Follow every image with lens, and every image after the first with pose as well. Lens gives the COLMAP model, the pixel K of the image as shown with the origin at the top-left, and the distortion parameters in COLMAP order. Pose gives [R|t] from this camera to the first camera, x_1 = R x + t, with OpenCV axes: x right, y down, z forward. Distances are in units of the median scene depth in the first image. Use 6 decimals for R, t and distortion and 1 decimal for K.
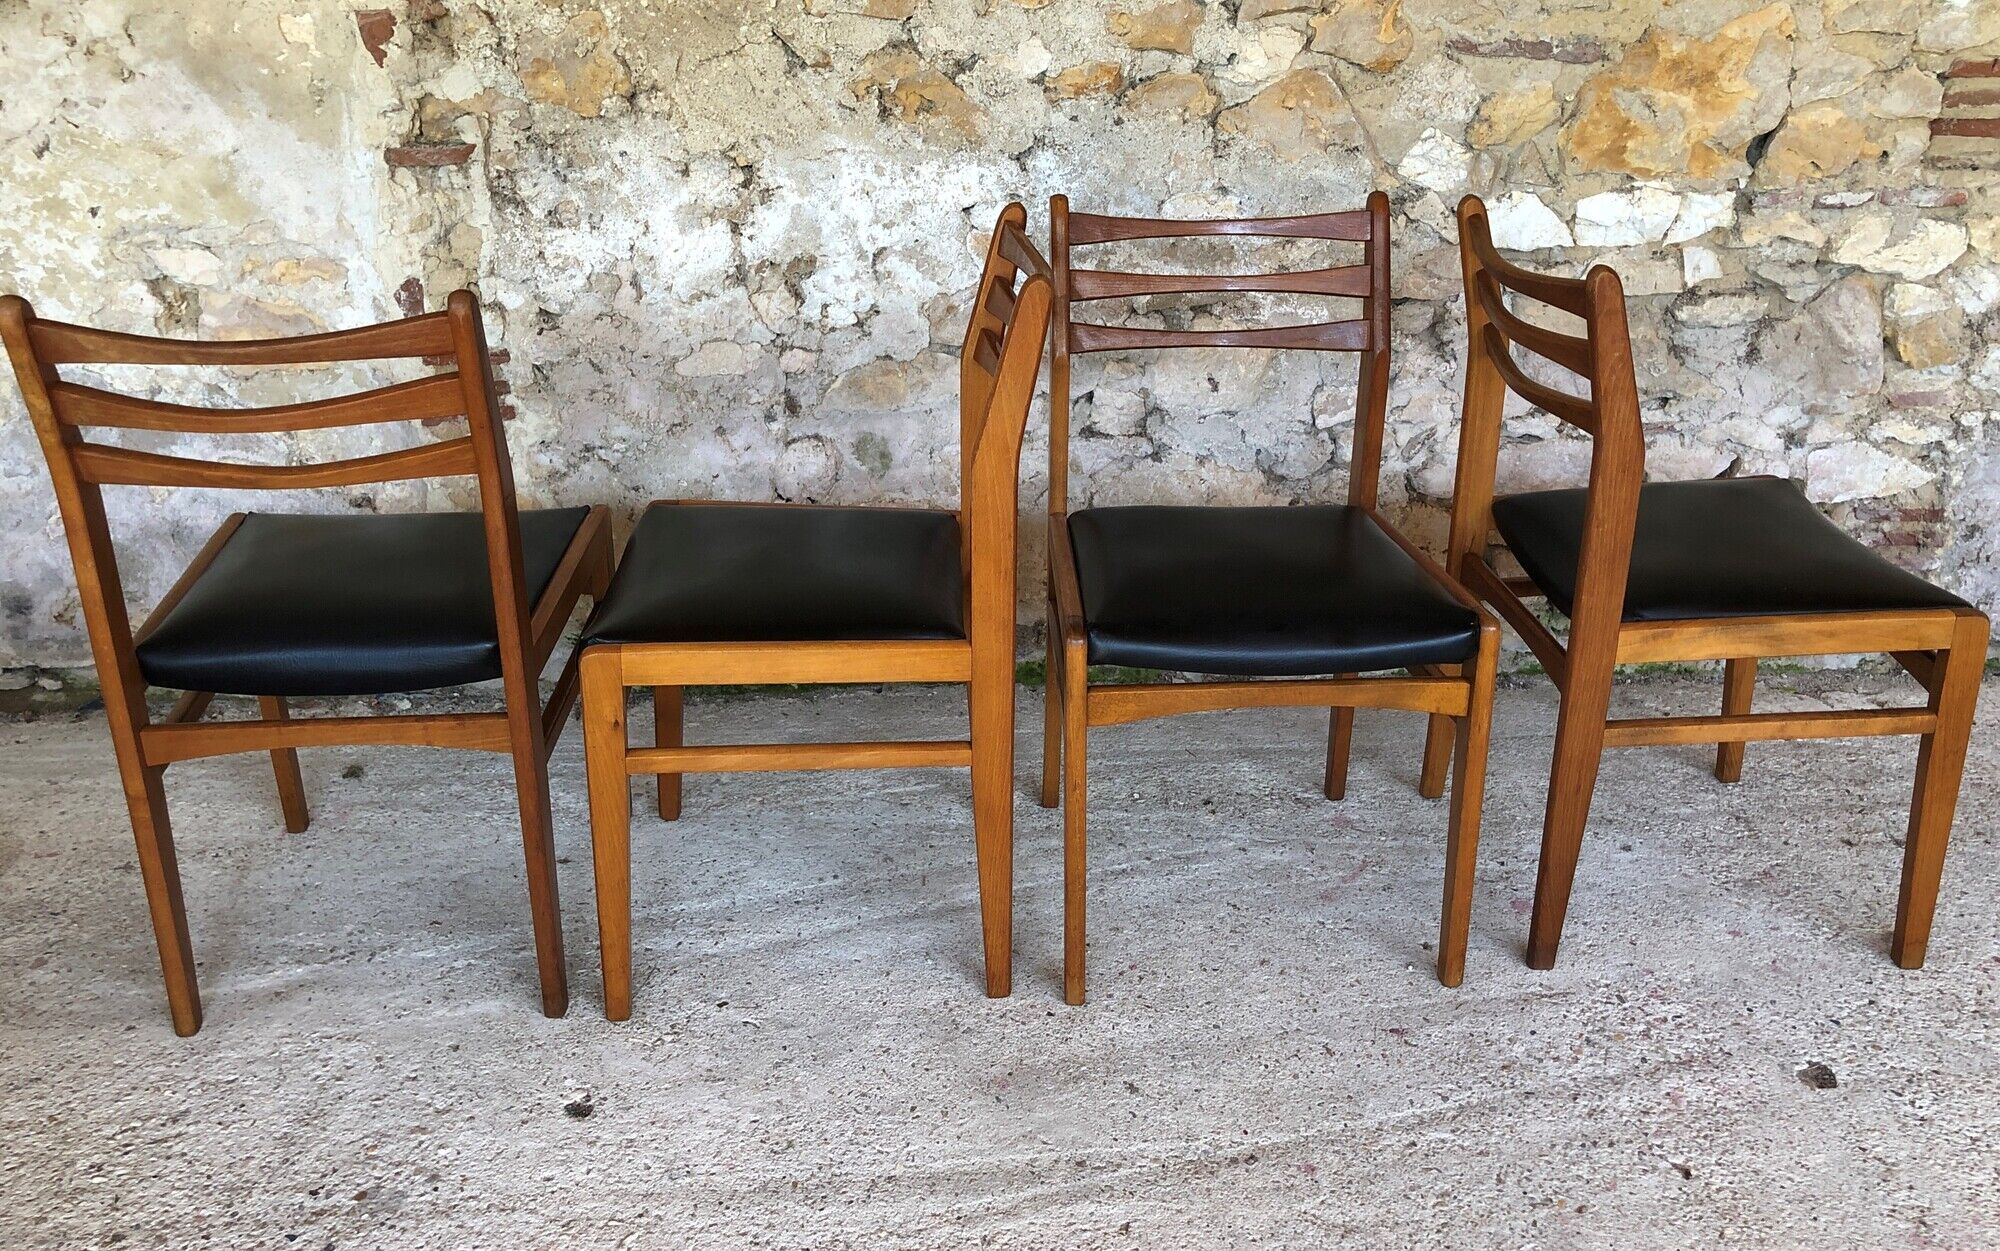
lens RADIAL K [[1636.5, 0, 996.1], [0, 1636.5, 553.0], [0, 0, 1]] dist [0.035562, -0.037206]
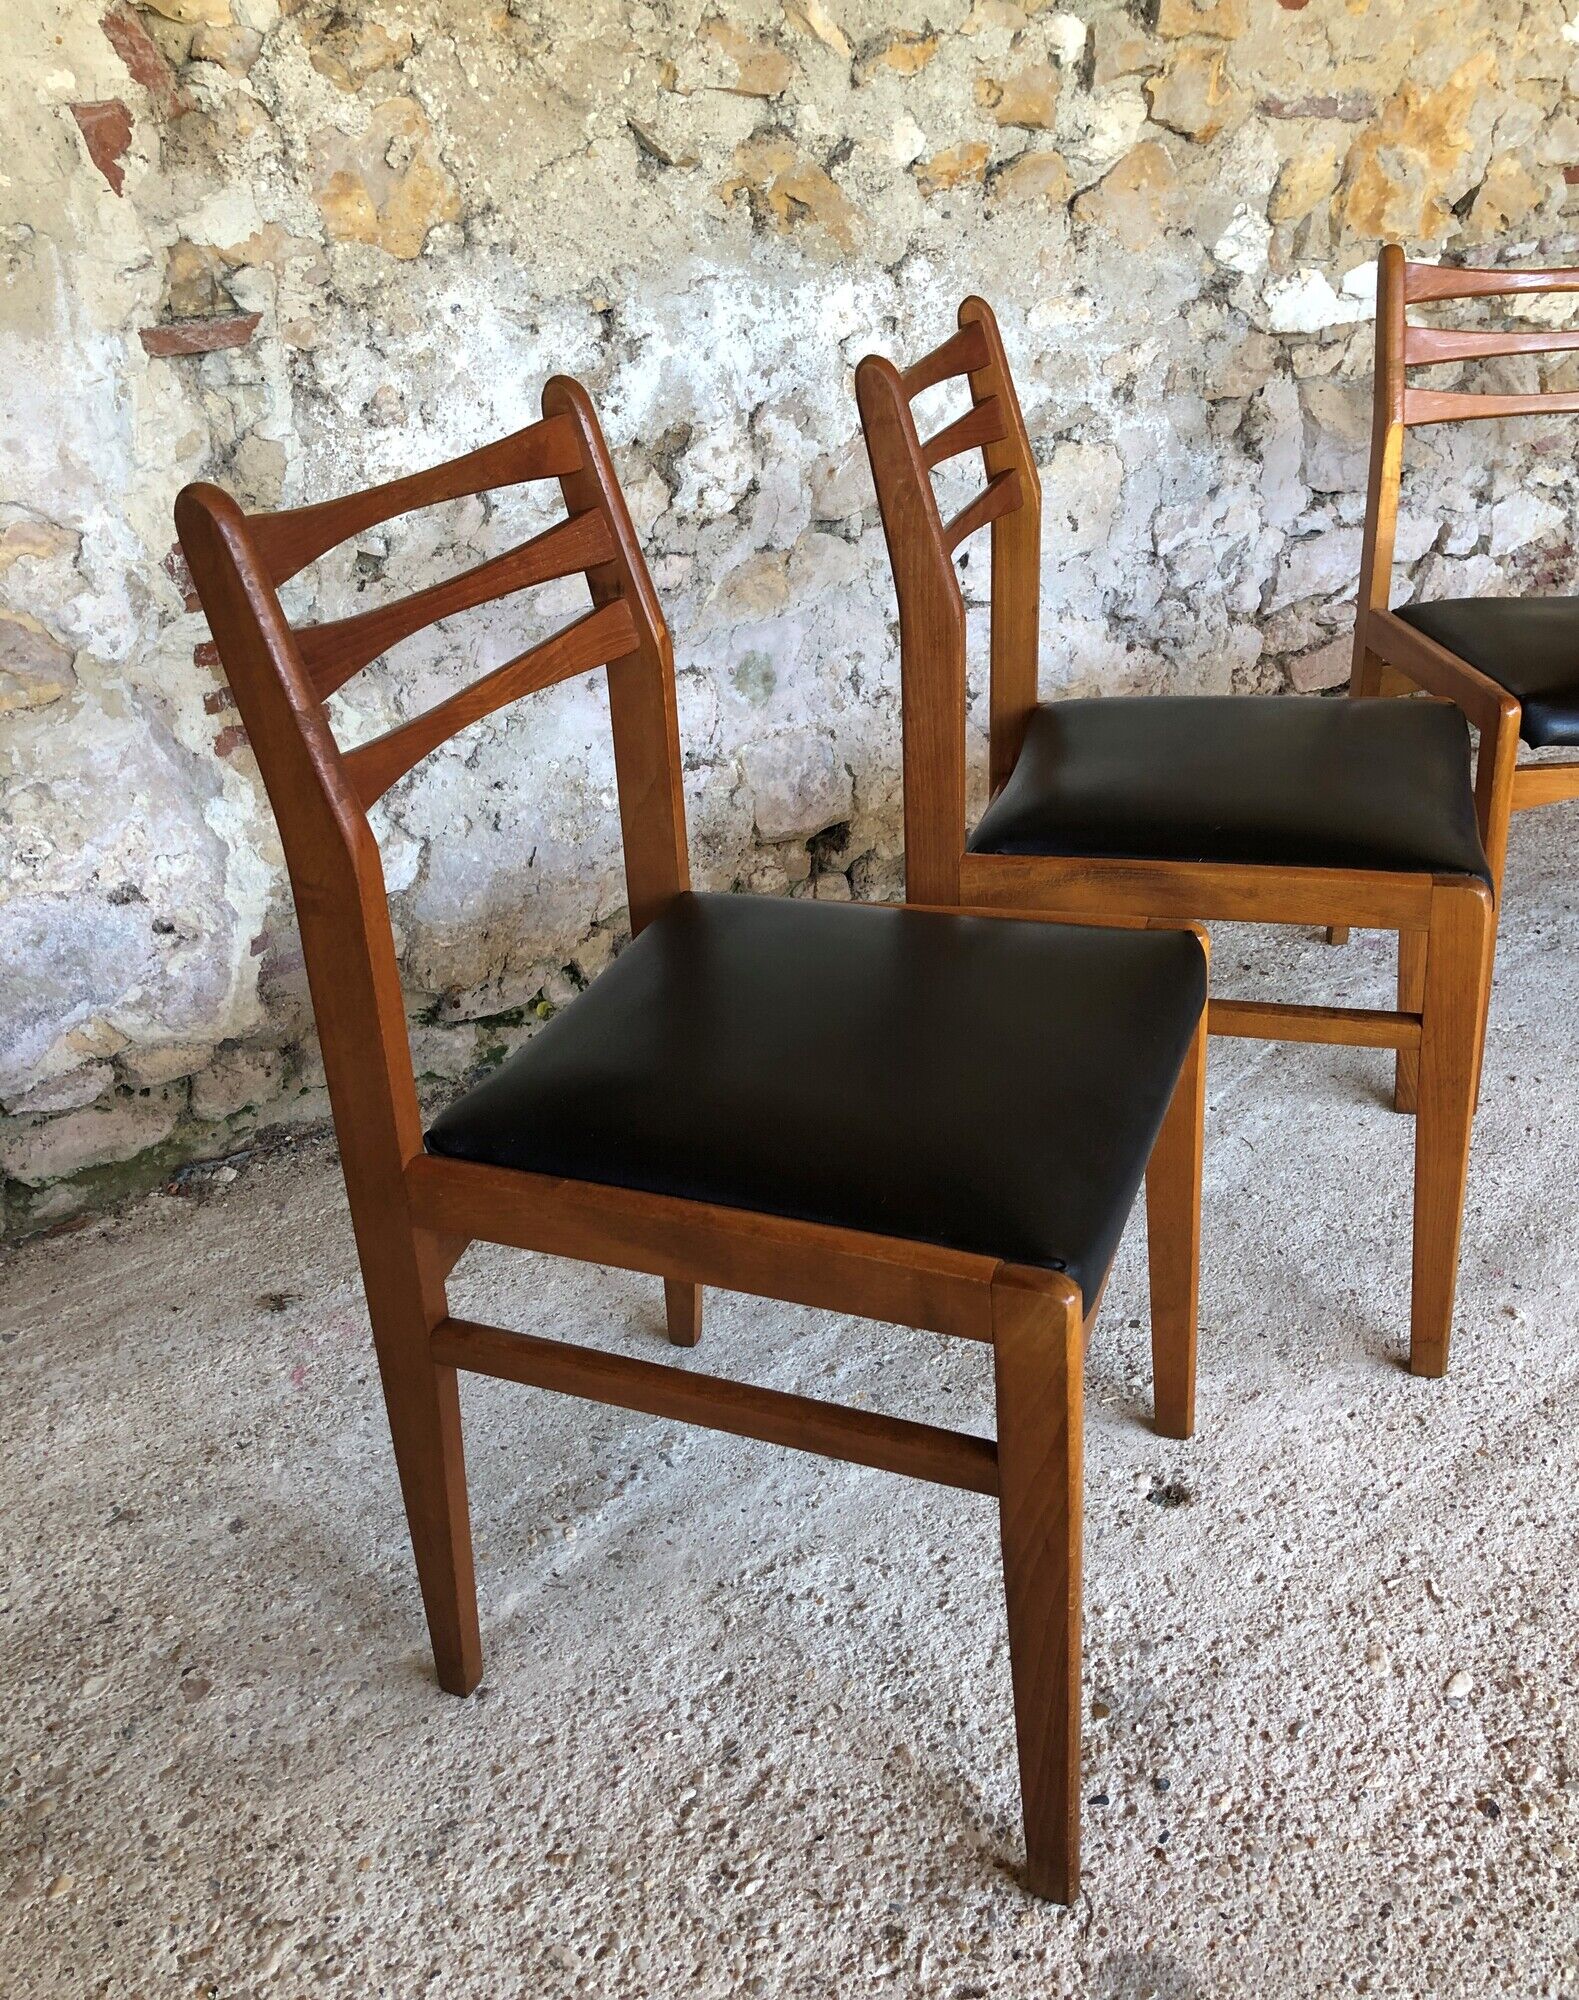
lens RADIAL K [[1726.1, 0, 767.0], [0, 1726.1, 936.4], [0, 0, 1]] dist [0.015322, -0.008583]
pose [[0.845614, -0.262099, 0.465018, -0.525563], [0.241073, 0.964767, 0.105394, -0.027845], [-0.476257, 0.022981, 0.879006, 0.283649]]
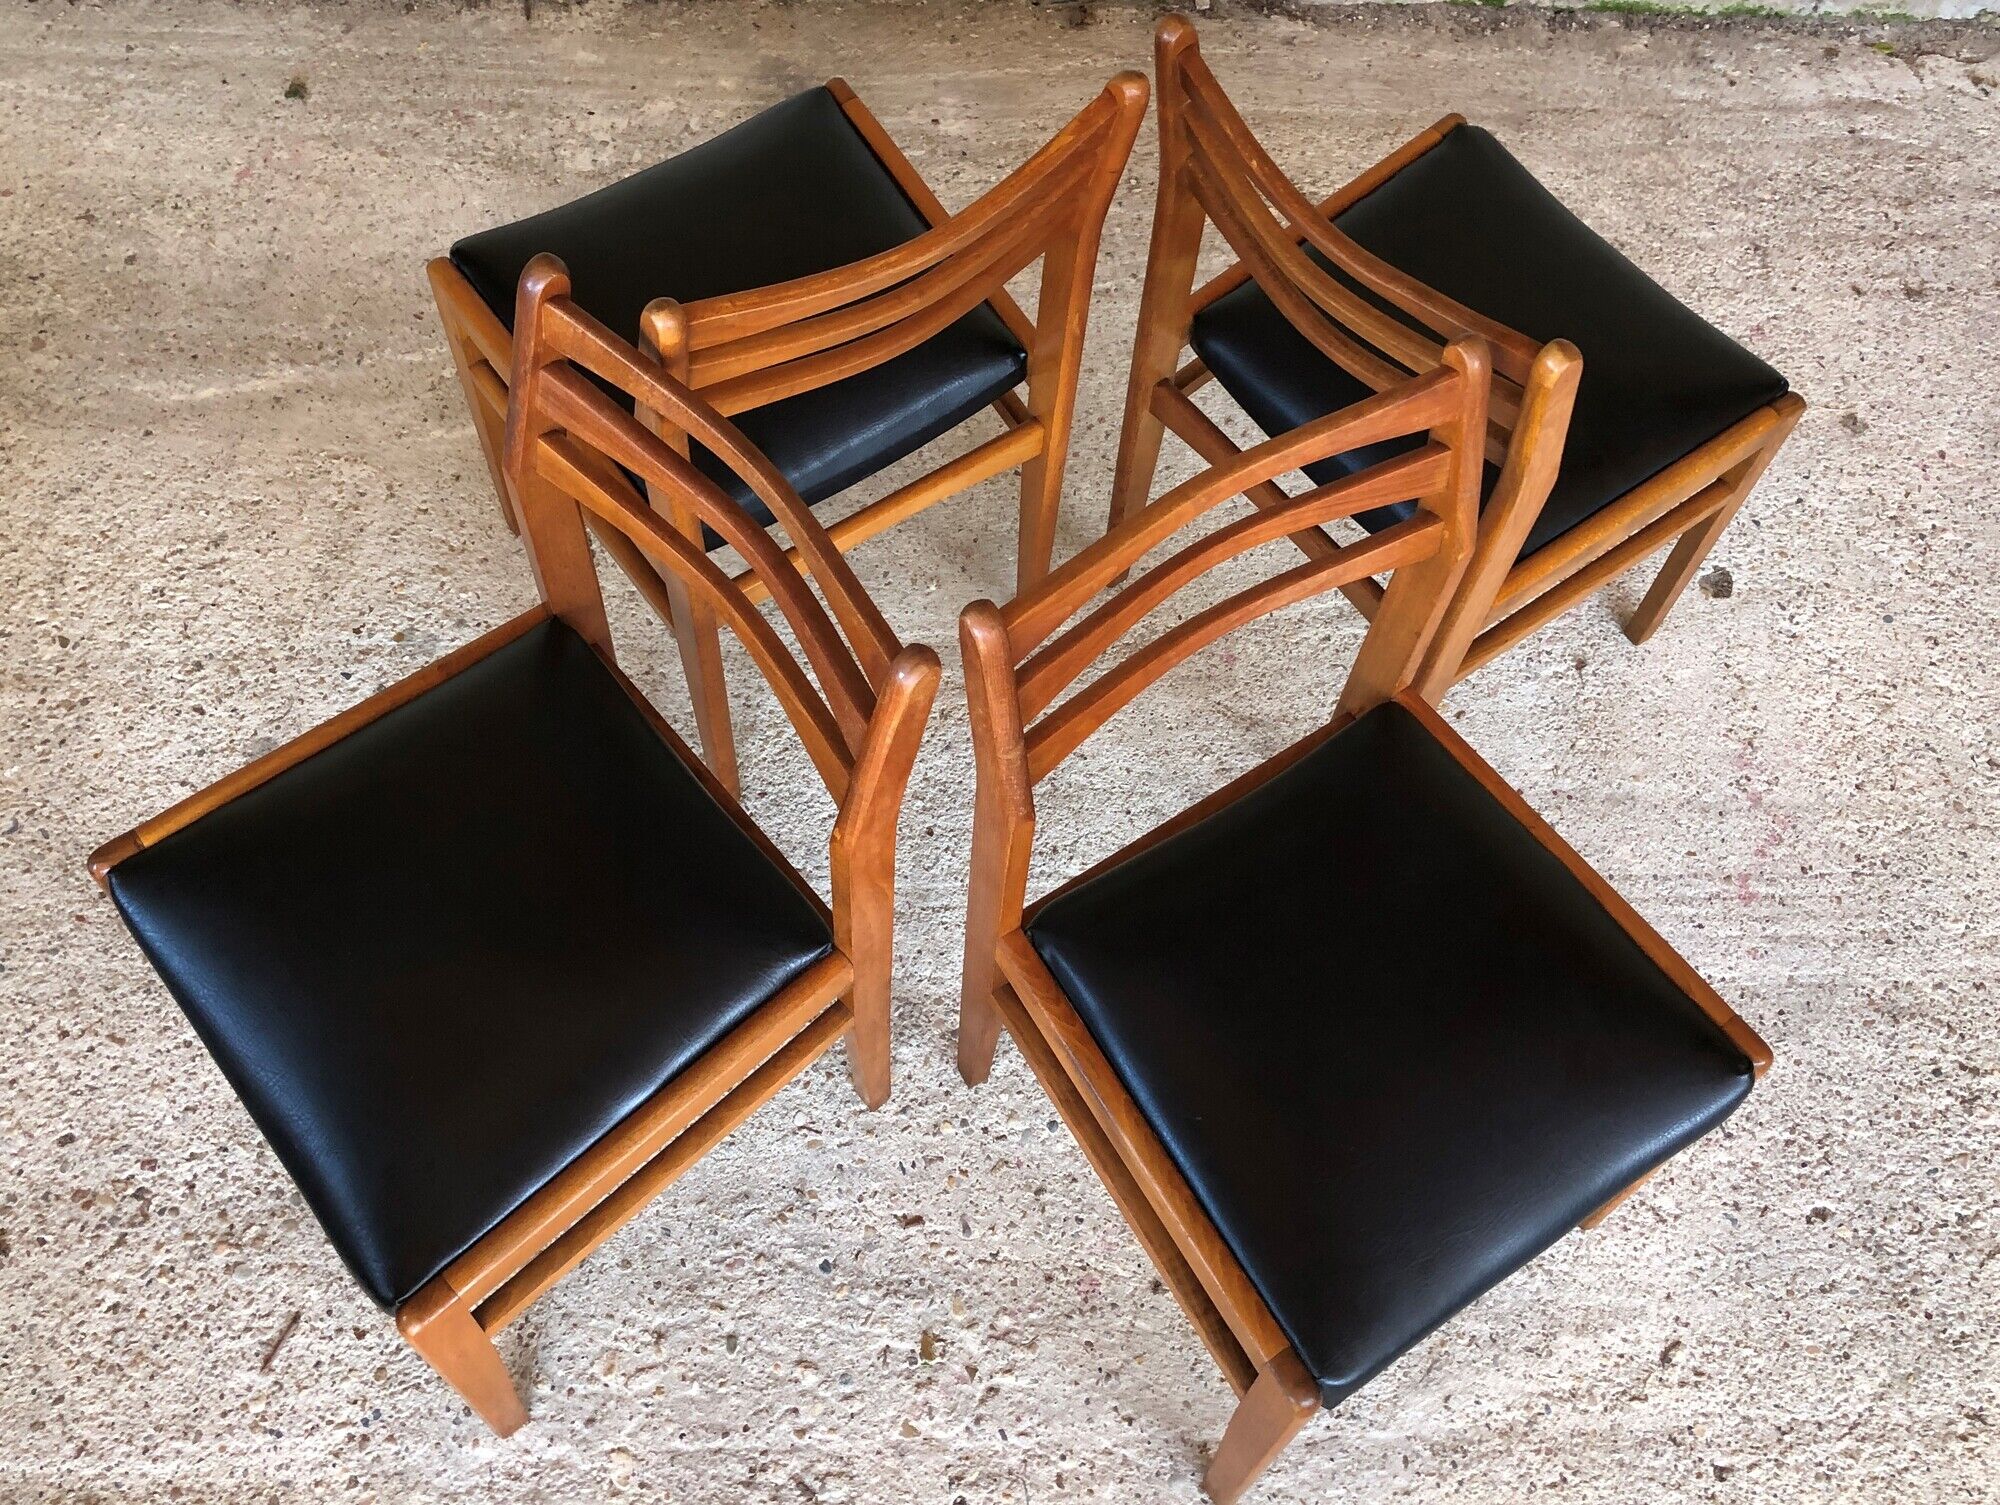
lens RADIAL K [[1905.9, 0, 972.0], [0, 1905.9, 582.5], [0, 0, 1]] dist [0.012516, 0.000000]
pose [[0.998204, 0.059459, 0.007293, -0.000820], [-0.052382, 0.807309, 0.587800, -0.301886], [0.029062, -0.587126, 0.808973, -0.024018]]
